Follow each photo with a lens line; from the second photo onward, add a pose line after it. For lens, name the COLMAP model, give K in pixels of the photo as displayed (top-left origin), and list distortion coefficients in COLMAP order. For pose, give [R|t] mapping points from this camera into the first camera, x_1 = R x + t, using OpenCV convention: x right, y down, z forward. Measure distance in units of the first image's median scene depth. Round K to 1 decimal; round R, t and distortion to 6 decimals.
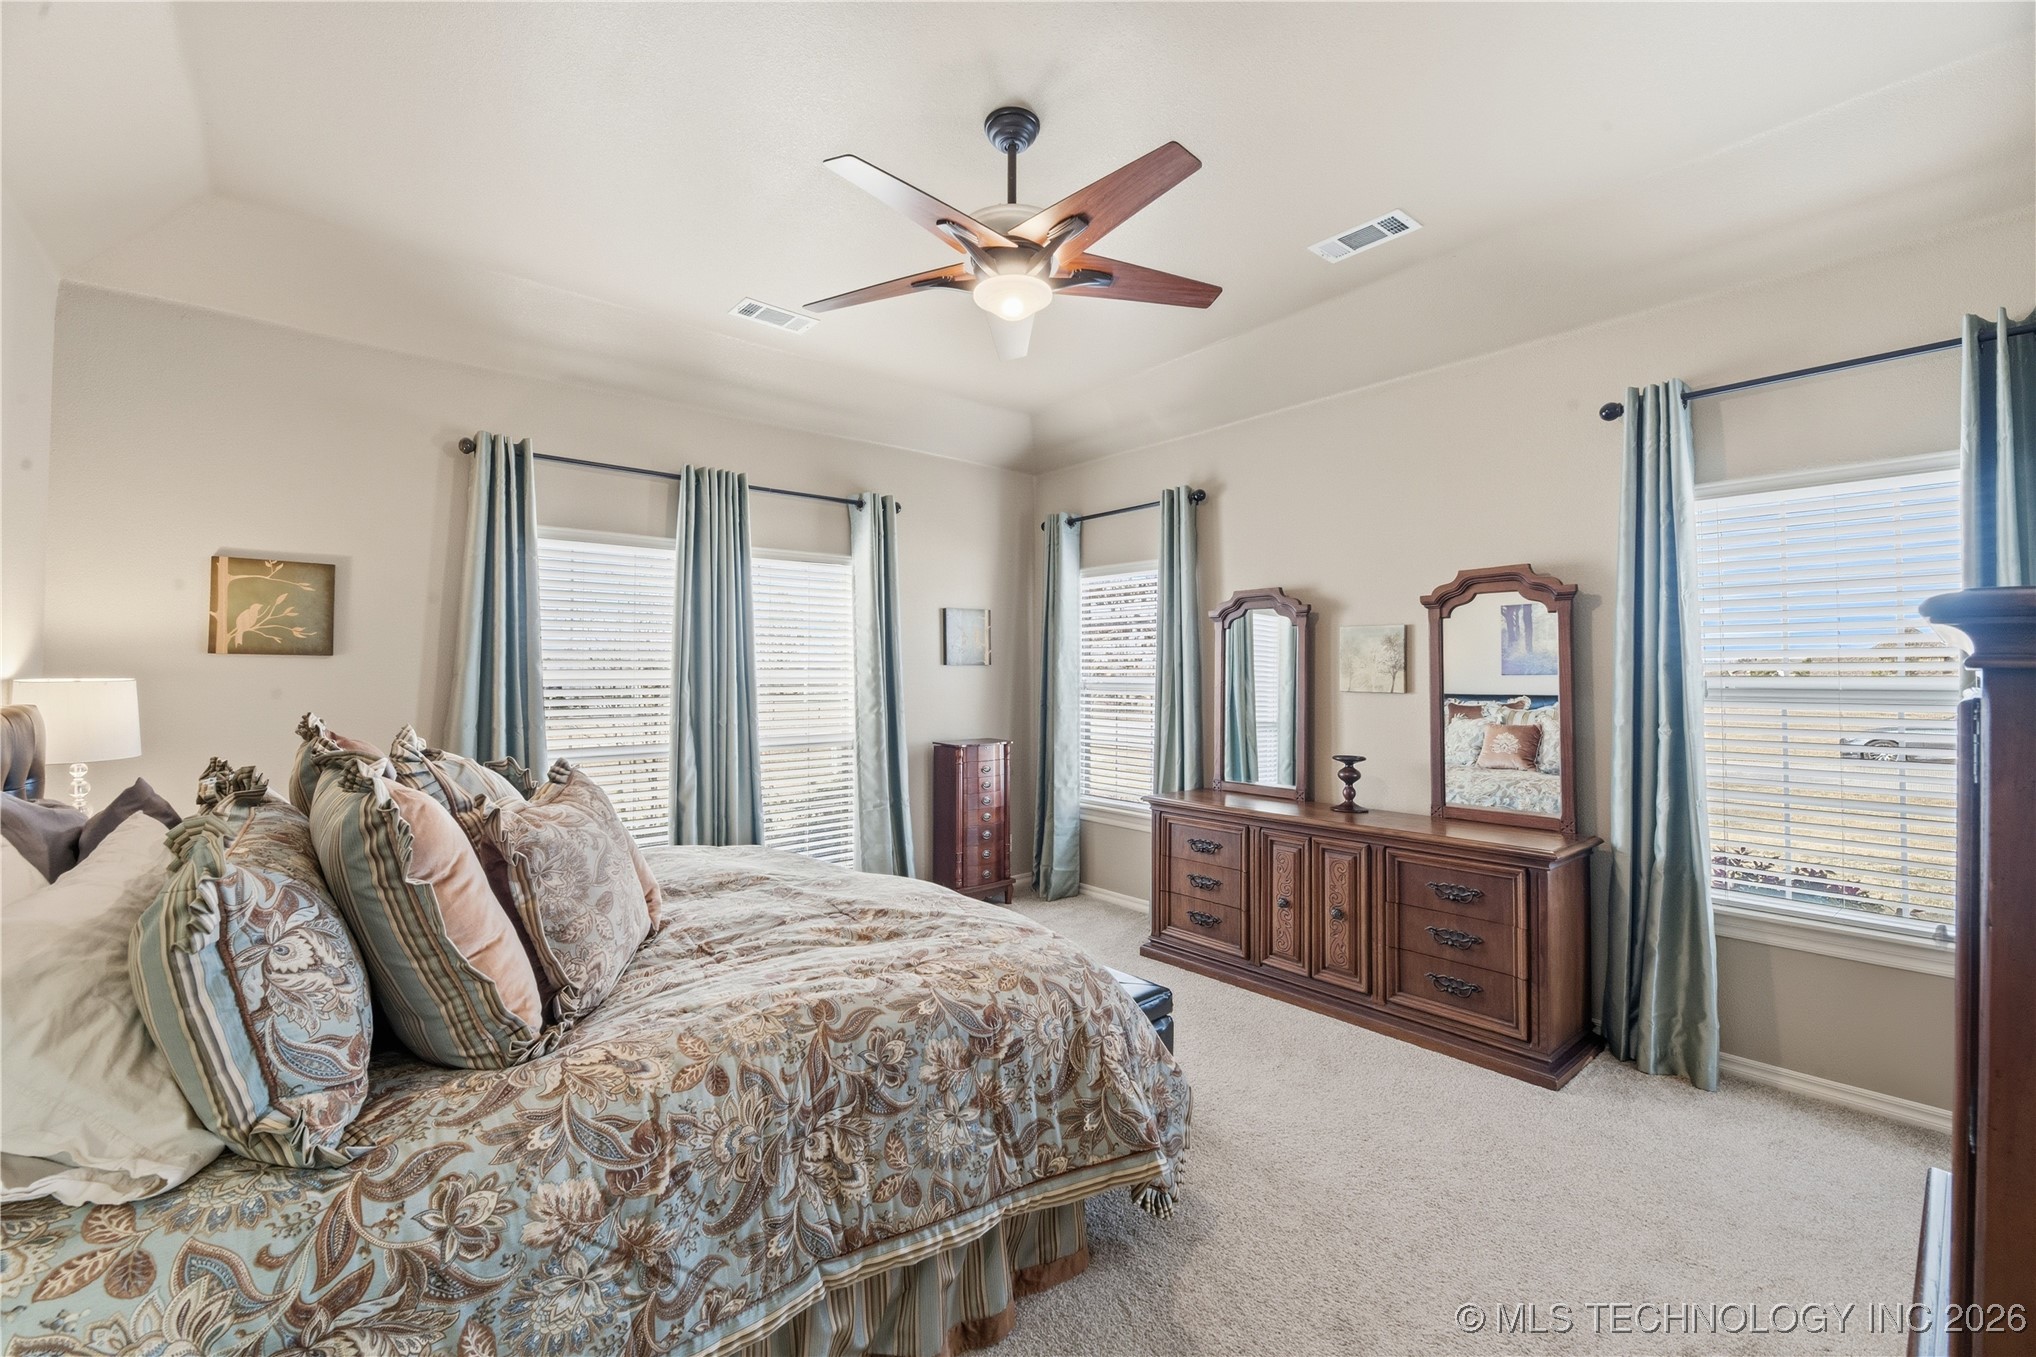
lens RADIAL K [[830.0, 0, 1019.4], [0, 830.0, 668.8], [0, 0, 1]] dist [0.000215, -0.002304]
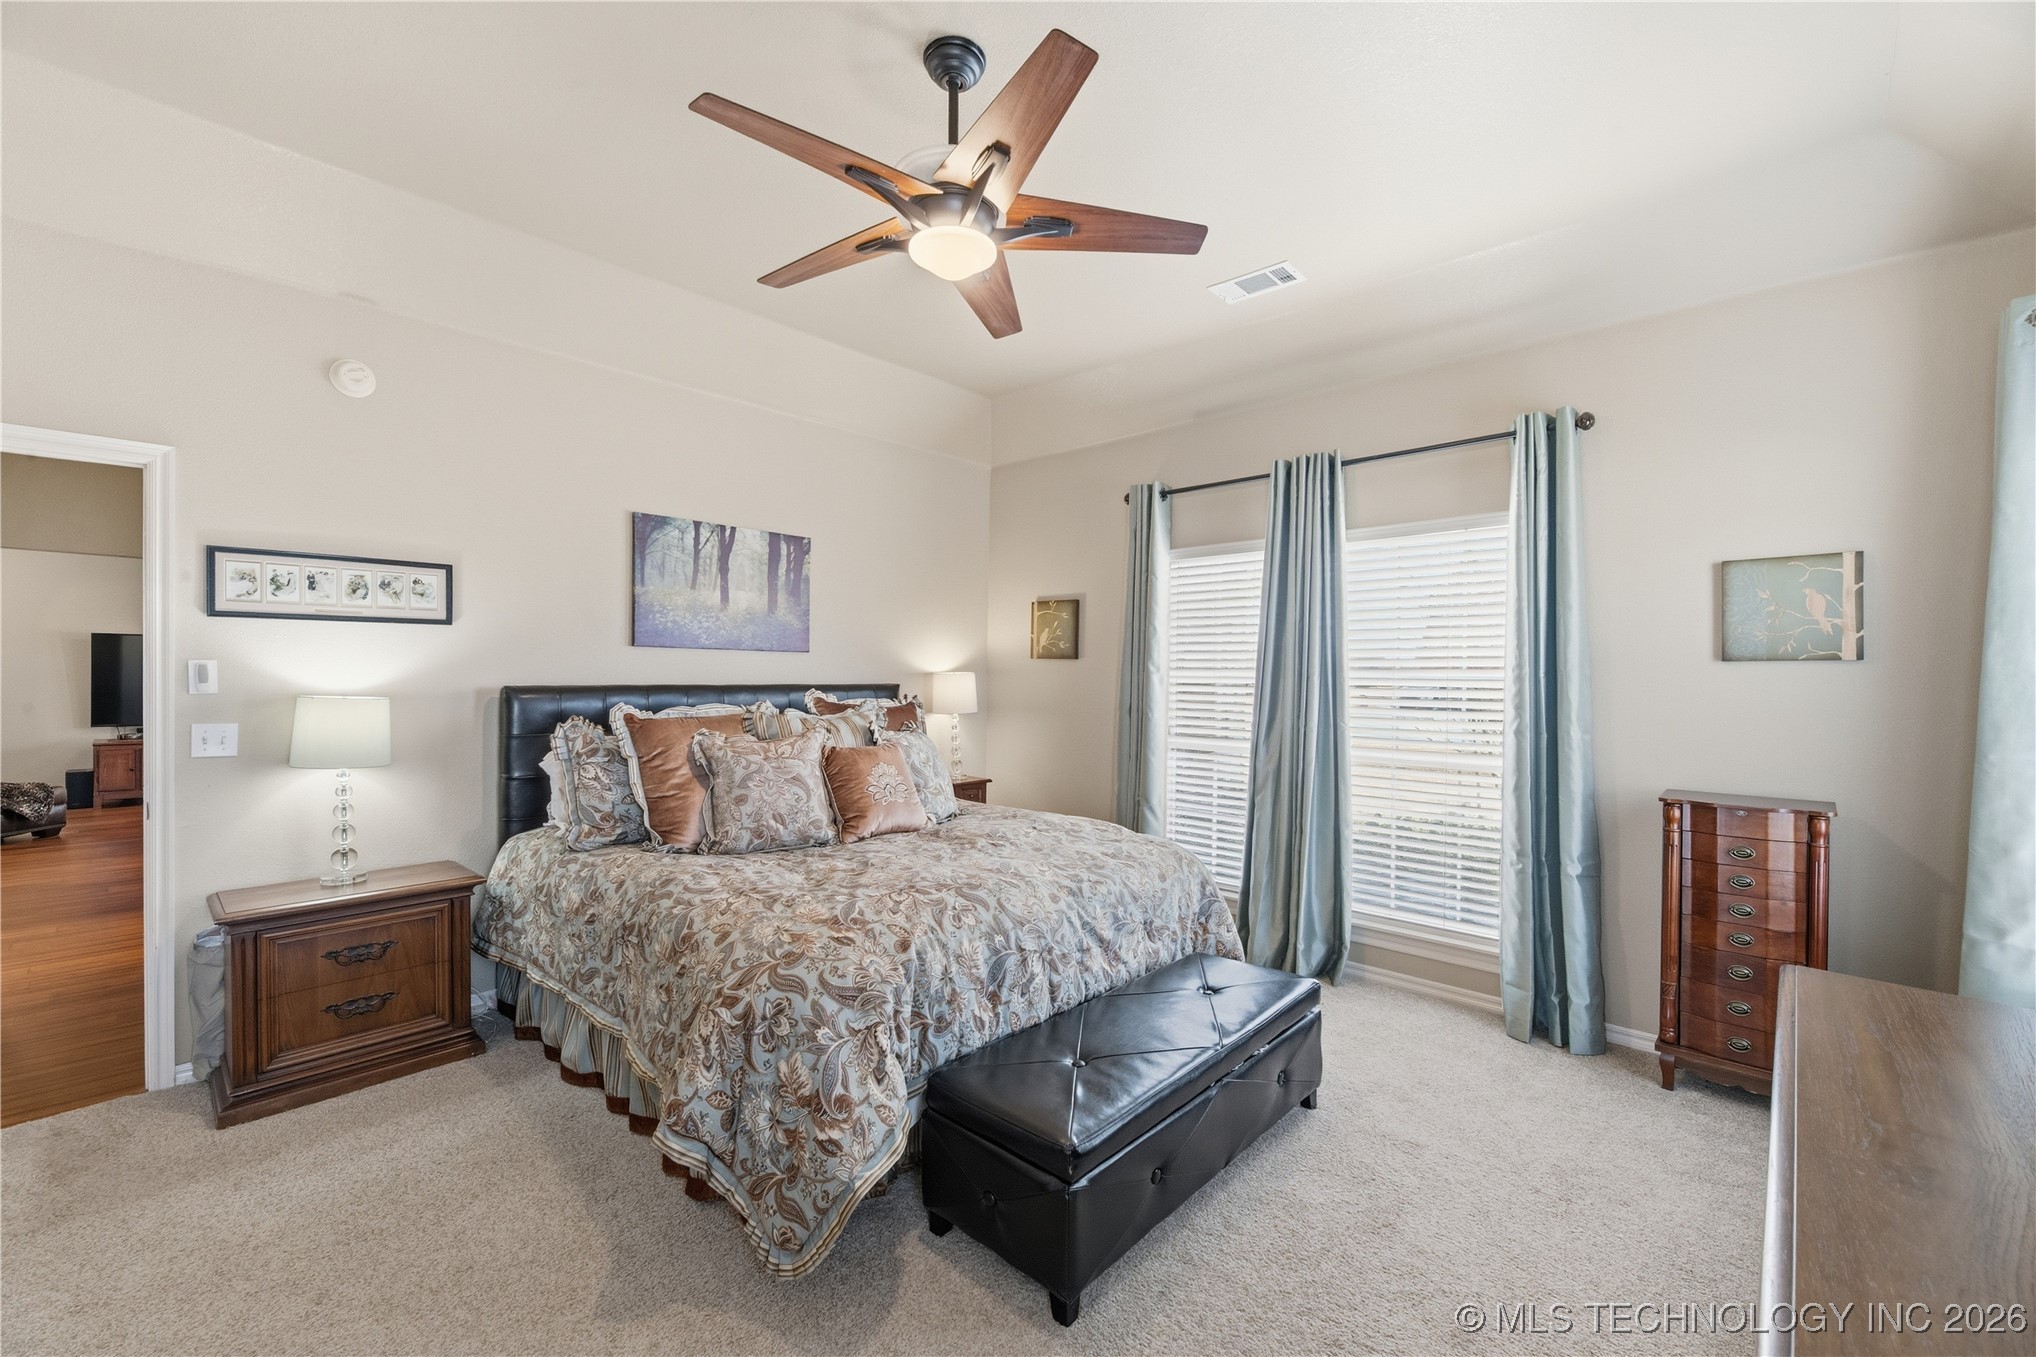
lens RADIAL K [[830.0, 0, 1020.8], [0, 830.0, 673.2], [0, 0, 1]] dist [0.000215, -0.002304]
pose [[0.114035, 0.004959, -0.993464, 0.696299], [-0.000239, 0.999988, 0.004964, 0.002724], [0.993477, -0.000329, 0.114035, 0.736689]]
